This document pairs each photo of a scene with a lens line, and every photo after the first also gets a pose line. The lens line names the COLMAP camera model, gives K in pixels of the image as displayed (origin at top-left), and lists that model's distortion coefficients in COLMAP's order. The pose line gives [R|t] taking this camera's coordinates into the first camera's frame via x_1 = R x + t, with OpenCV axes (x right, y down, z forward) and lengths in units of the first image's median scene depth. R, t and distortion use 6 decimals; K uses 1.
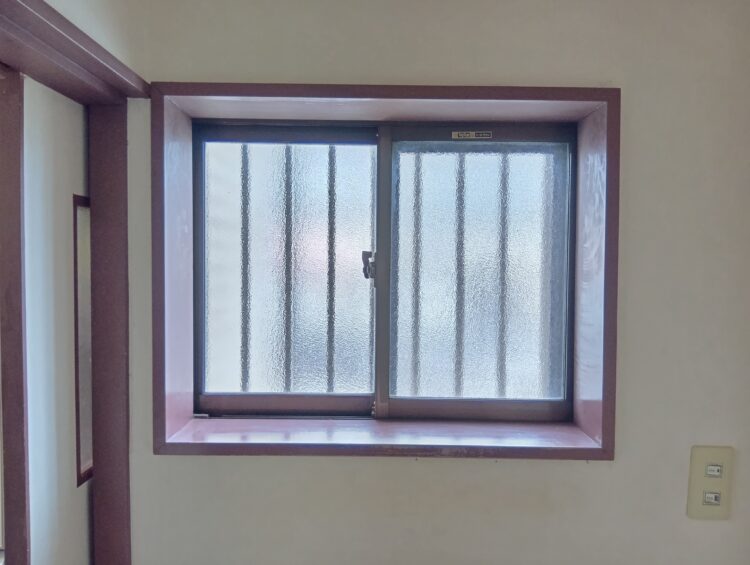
lens RADIAL K [[720.0, 0, 375.0], [0, 720.0, 282.5], [0, 0, 1]] dist [0.037126, 0.001745]
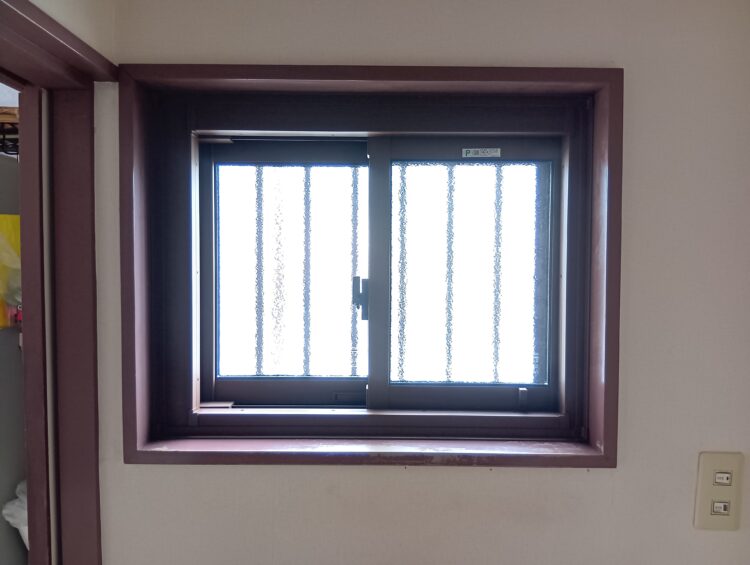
lens RADIAL K [[577.3, 0, 375.0], [0, 577.3, 282.5], [0, 0, 1]] dist [0.006067, 0.002244]
pose [[0.999917, -0.004169, 0.012152, 0.010066], [0.004163, 0.999991, 0.000524, 0.004223], [-0.012154, -0.000474, 0.999926, 0.254417]]
